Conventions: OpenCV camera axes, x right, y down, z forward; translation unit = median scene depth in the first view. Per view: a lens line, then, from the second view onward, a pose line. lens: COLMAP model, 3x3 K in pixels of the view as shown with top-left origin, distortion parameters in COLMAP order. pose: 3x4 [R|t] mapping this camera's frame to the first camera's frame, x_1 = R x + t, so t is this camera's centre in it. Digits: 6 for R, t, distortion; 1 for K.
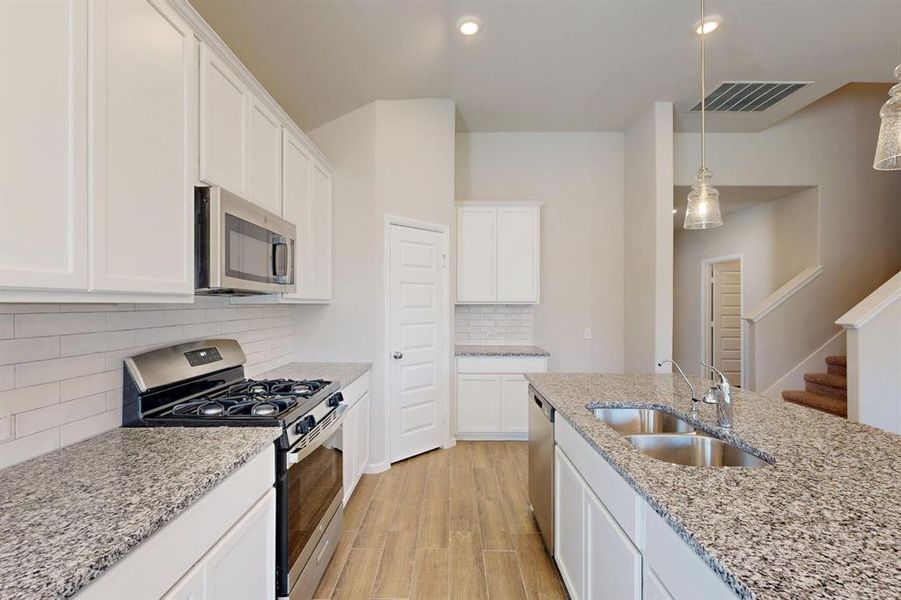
lens RADIAL K [[391.6, 0, 451.0], [0, 391.6, 300.1], [0, 0, 1]] dist [0.003930, -0.001471]
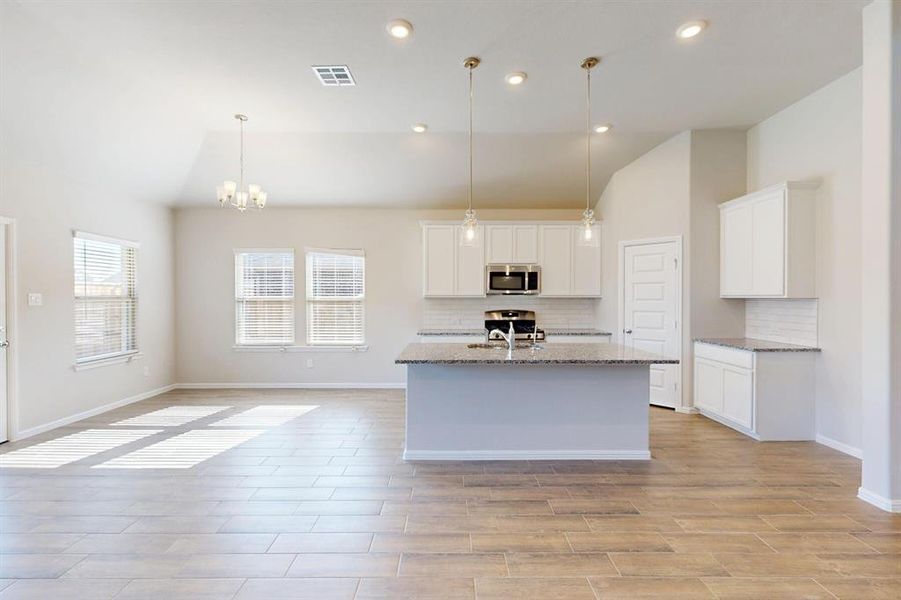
lens RADIAL K [[391.6, 0, 453.2], [0, 391.6, 298.3], [0, 0, 1]] dist [0.003930, -0.001471]
pose [[0.008520, 0.000326, -0.999964, 1.417204], [0.010176, 0.999948, 0.000412, 0.004167], [0.999912, -0.010179, 0.008516, 0.301613]]
